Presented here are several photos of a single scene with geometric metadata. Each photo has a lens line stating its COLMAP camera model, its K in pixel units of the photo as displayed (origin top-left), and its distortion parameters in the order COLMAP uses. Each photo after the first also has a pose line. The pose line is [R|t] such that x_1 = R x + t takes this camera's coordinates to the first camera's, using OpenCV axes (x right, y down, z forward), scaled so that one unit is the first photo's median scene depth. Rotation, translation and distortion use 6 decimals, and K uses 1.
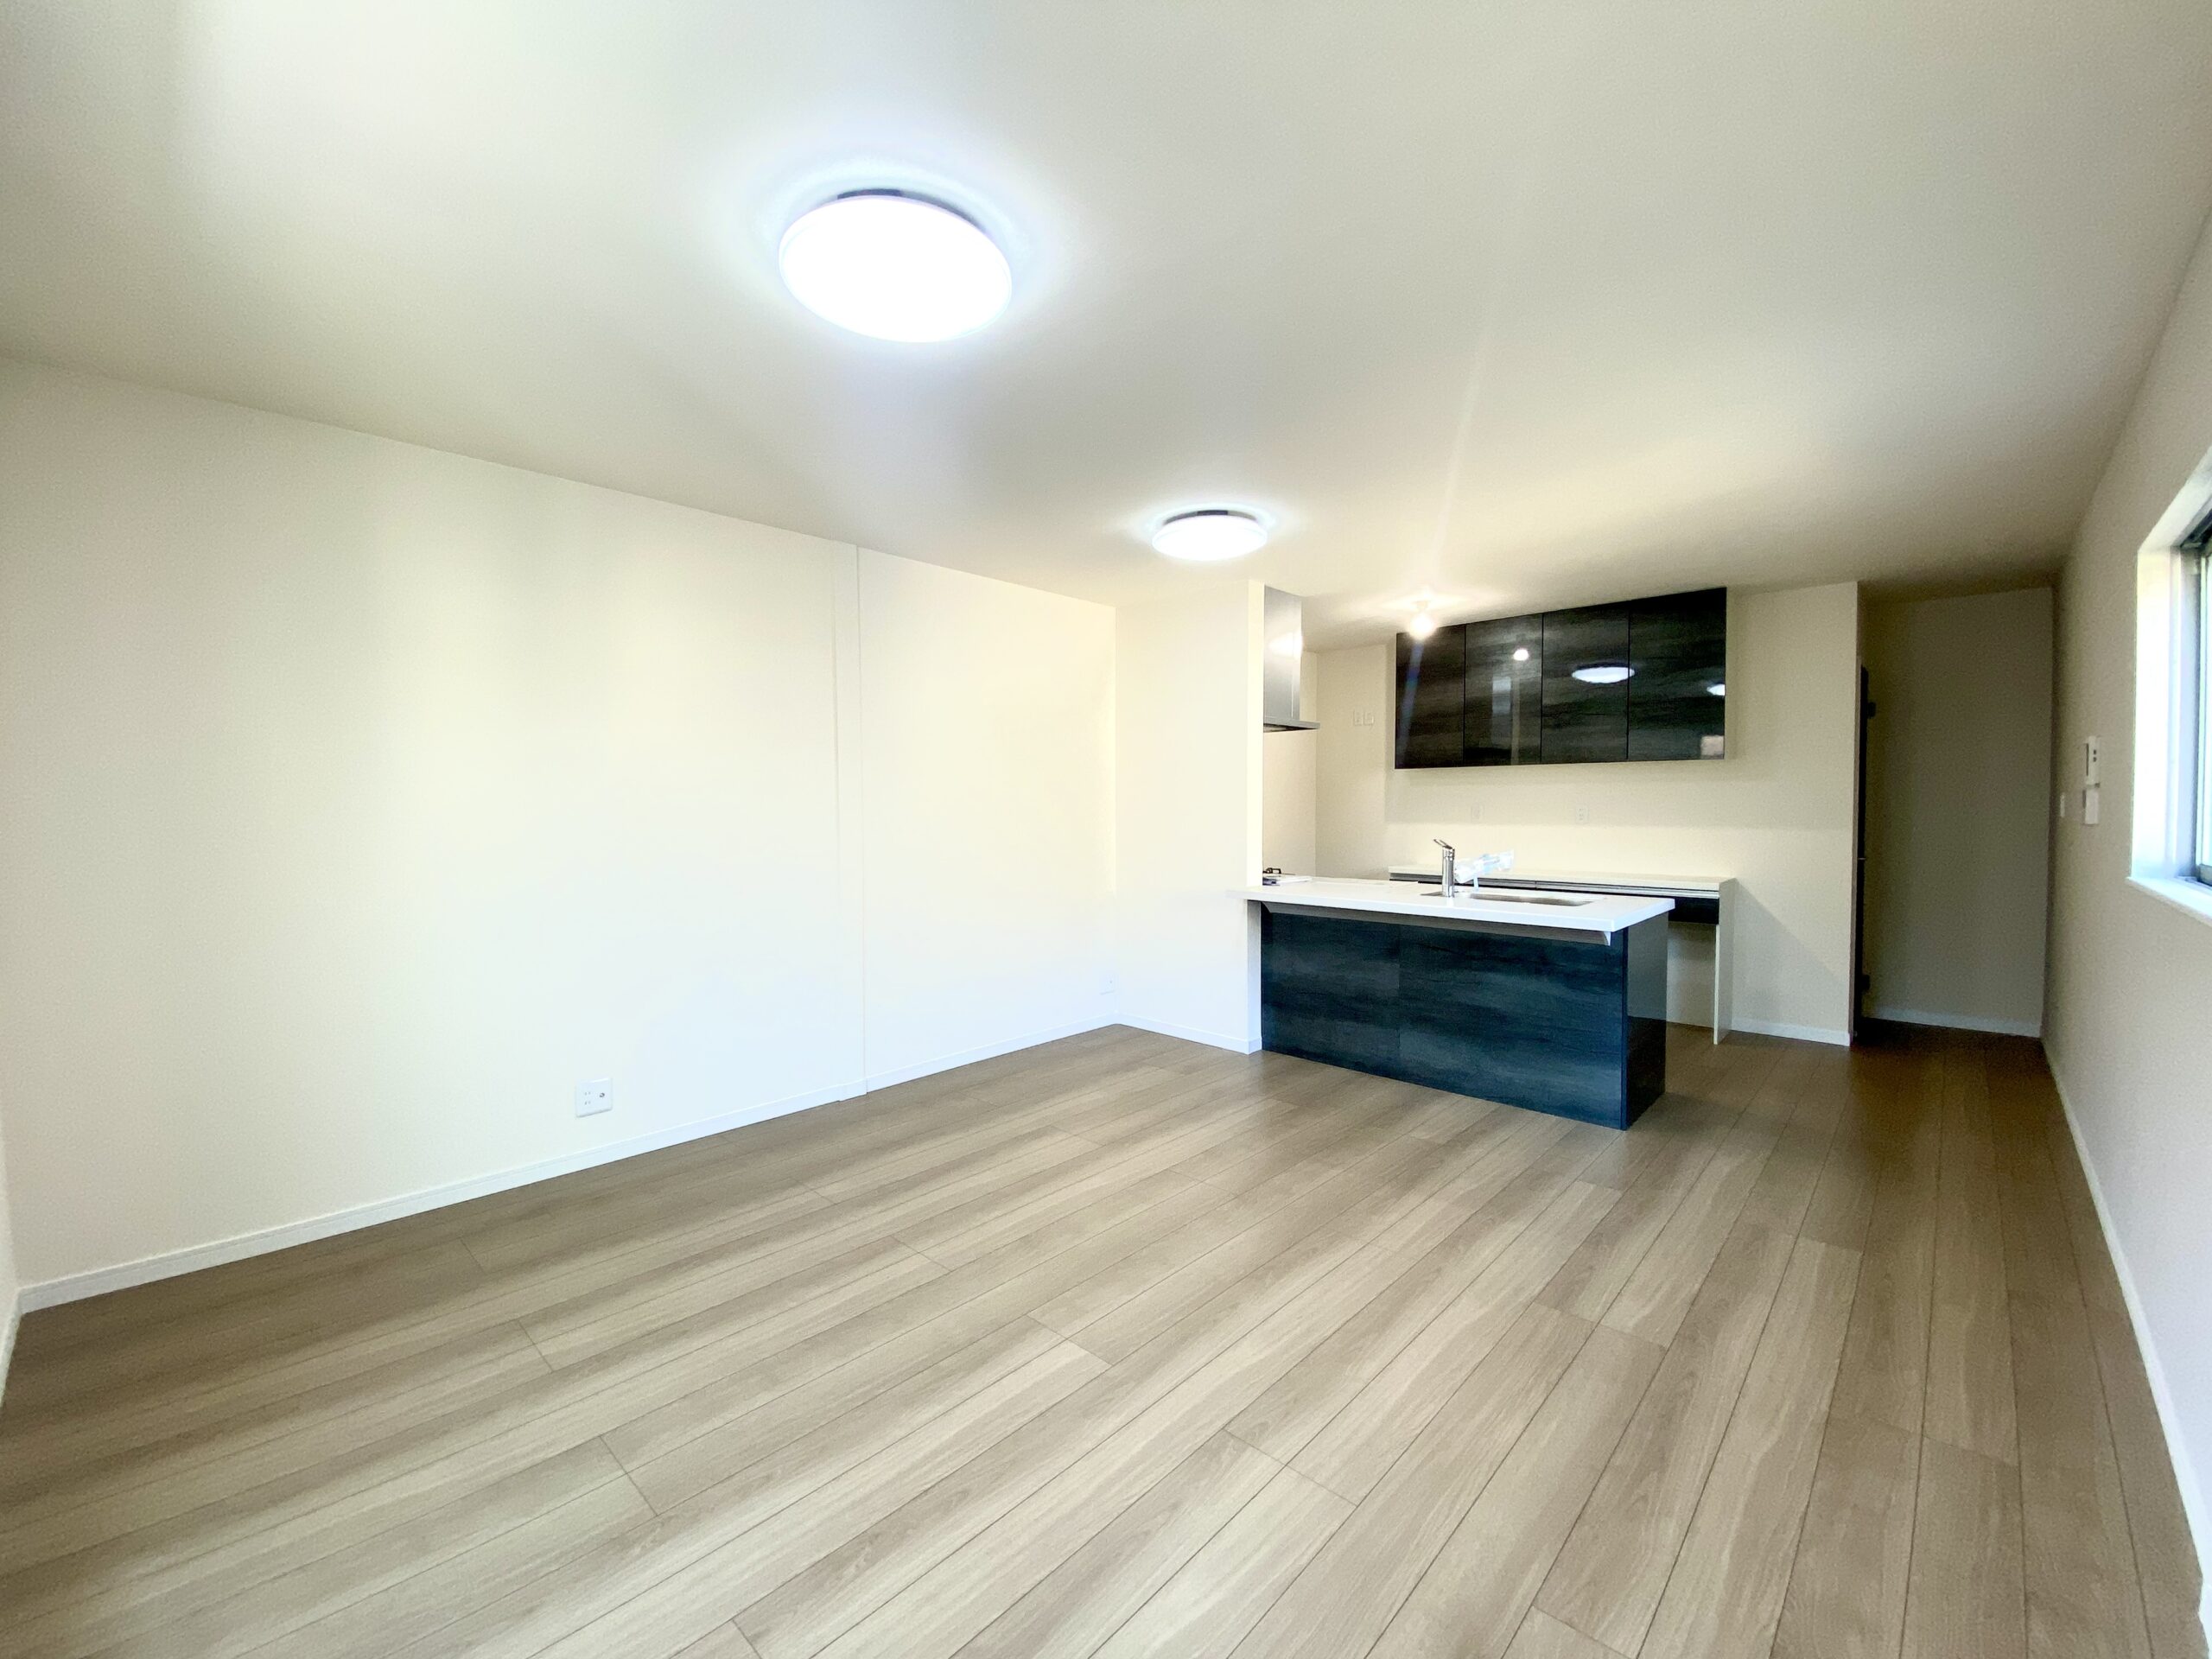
lens RADIAL K [[908.8, 0, 1098.3], [0, 908.8, 831.5], [0, 0, 1]] dist [0.025438, -0.018140]
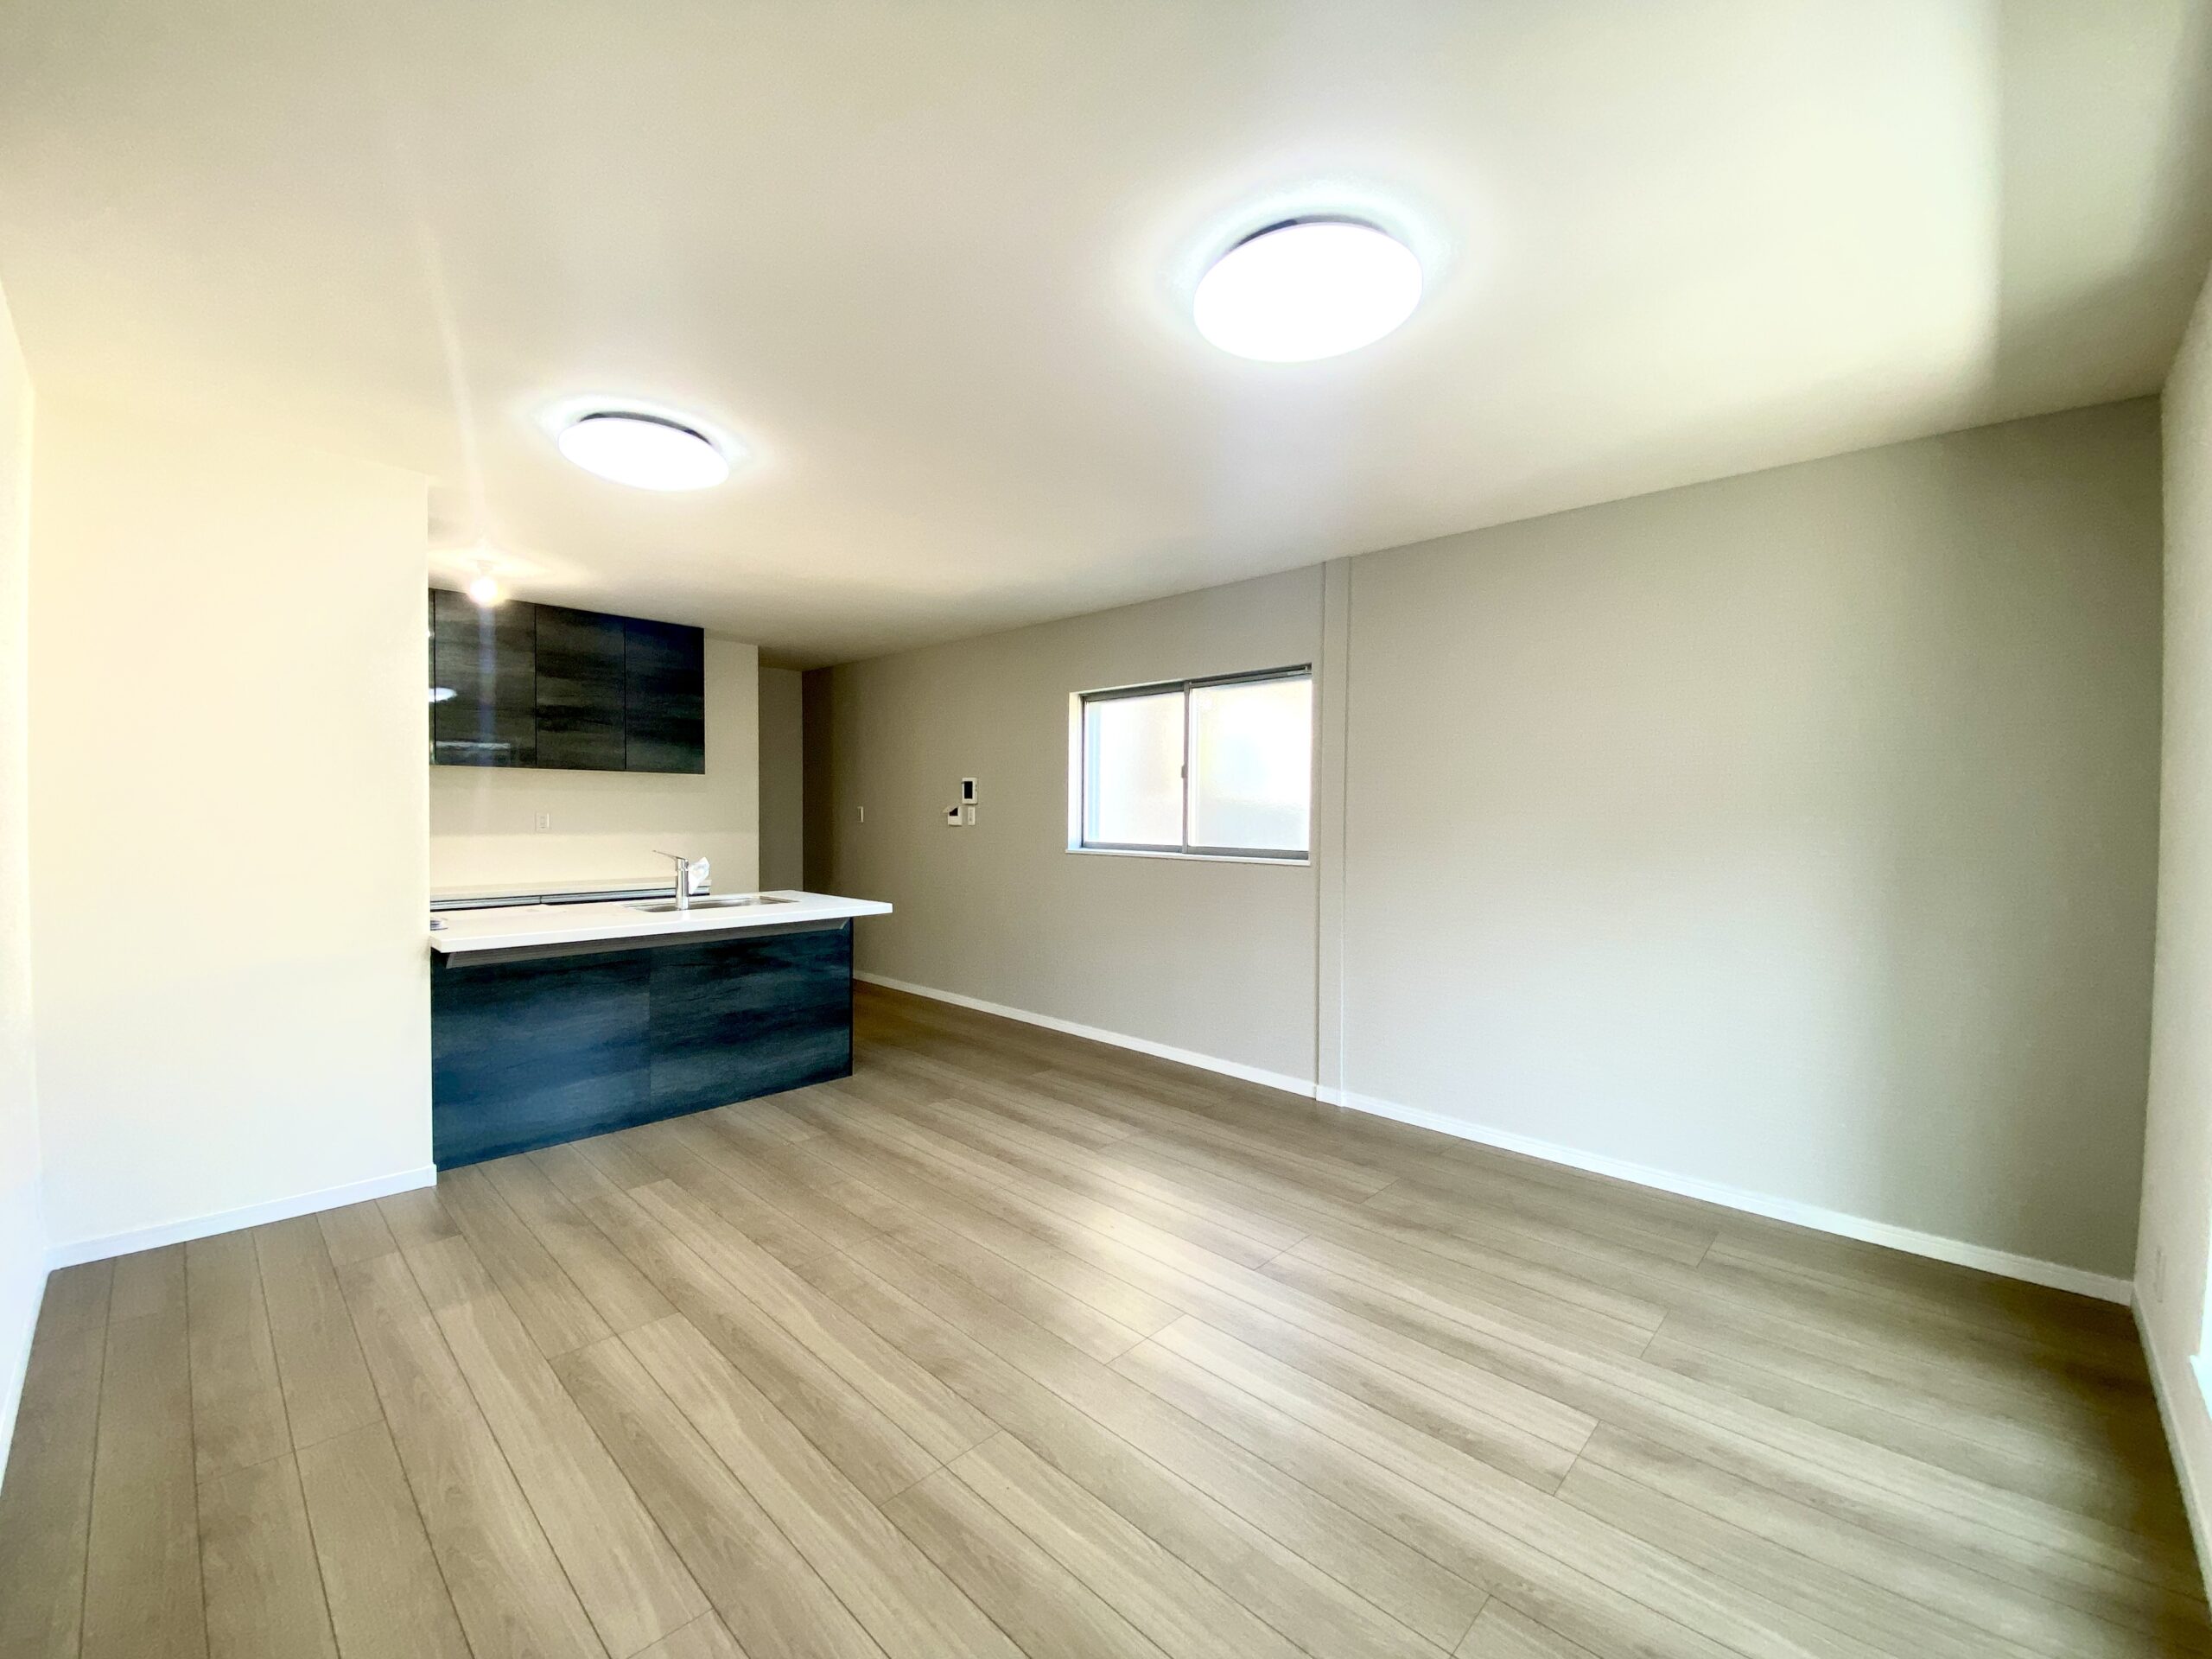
lens RADIAL K [[905.9, 0, 1105.6], [0, 905.9, 830.4], [0, 0, 1]] dist [0.044375, -0.024481]
pose [[0.007766, -0.019541, 0.999779, -0.729783], [0.026514, 0.999462, 0.019329, -0.023258], [-0.999618, 0.026358, 0.008280, 0.711032]]
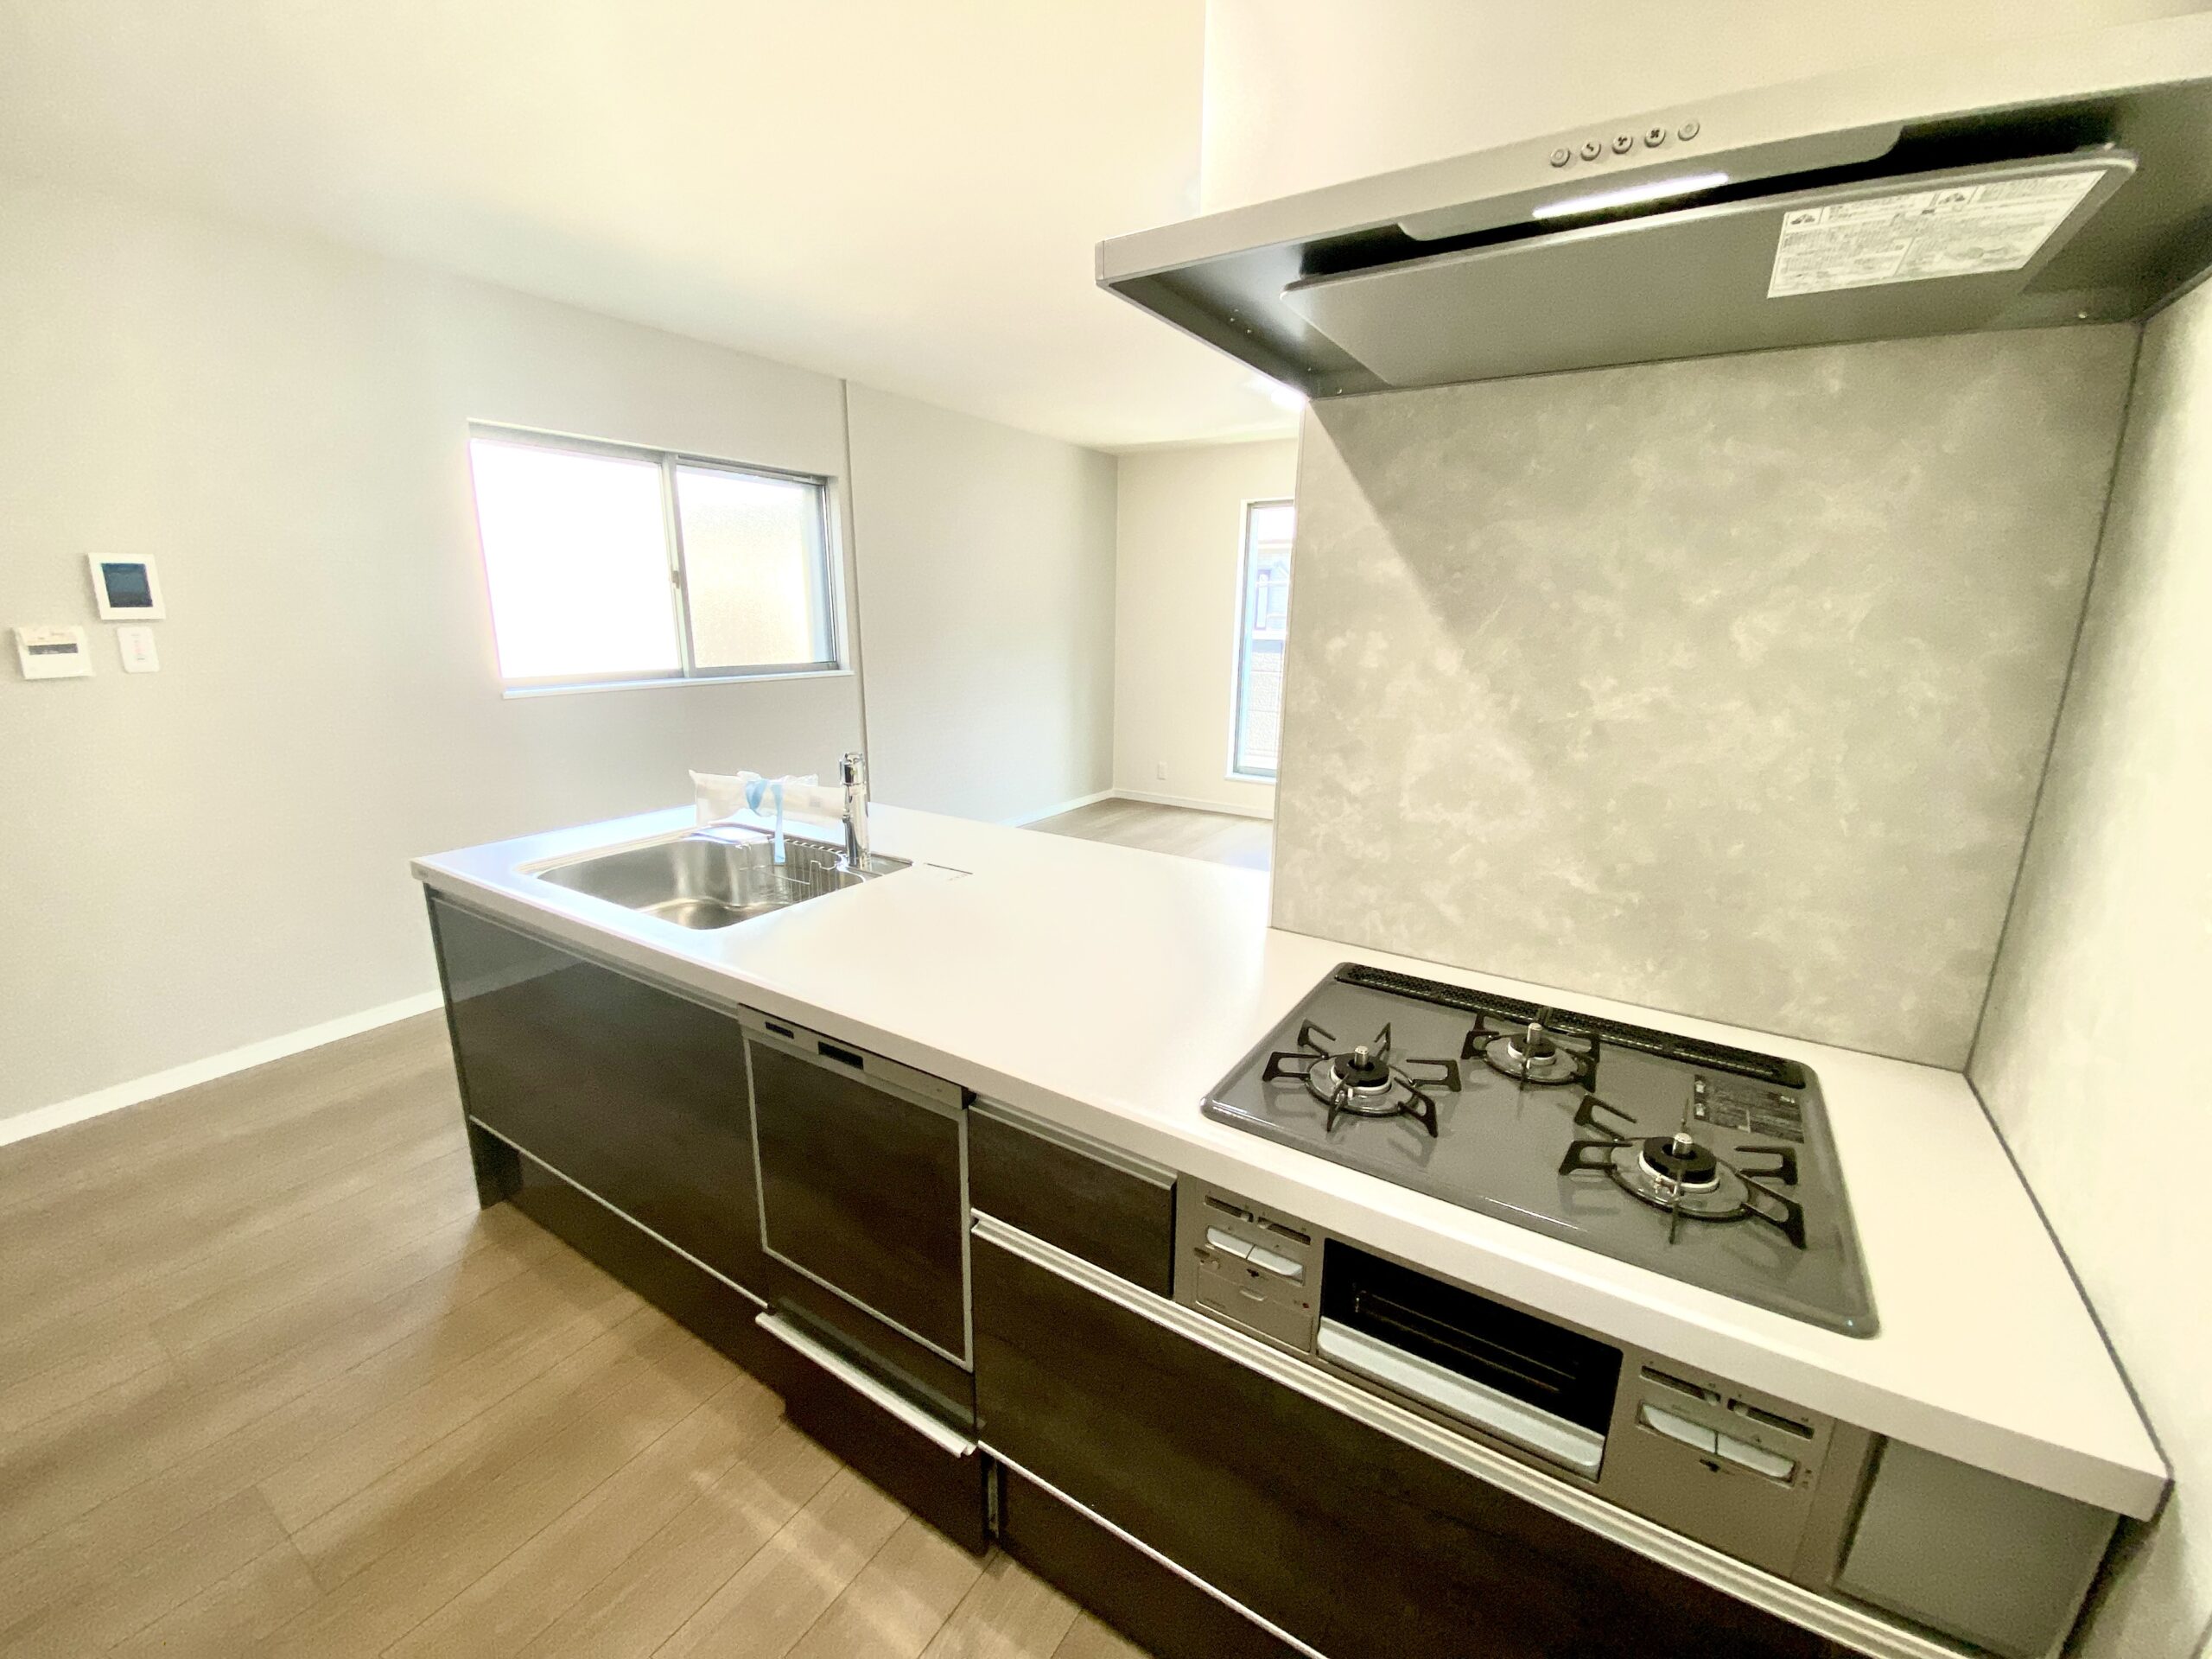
lens RADIAL K [[905.9, 0, 1105.6], [0, 905.9, 830.4], [0, 0, 1]] dist [0.044375, -0.024481]
pose [[-0.983667, 0.037536, -0.176038, 0.437959], [-0.012396, 0.961565, 0.274297, -0.102248], [0.179568, 0.271999, -0.945395, 1.928876]]
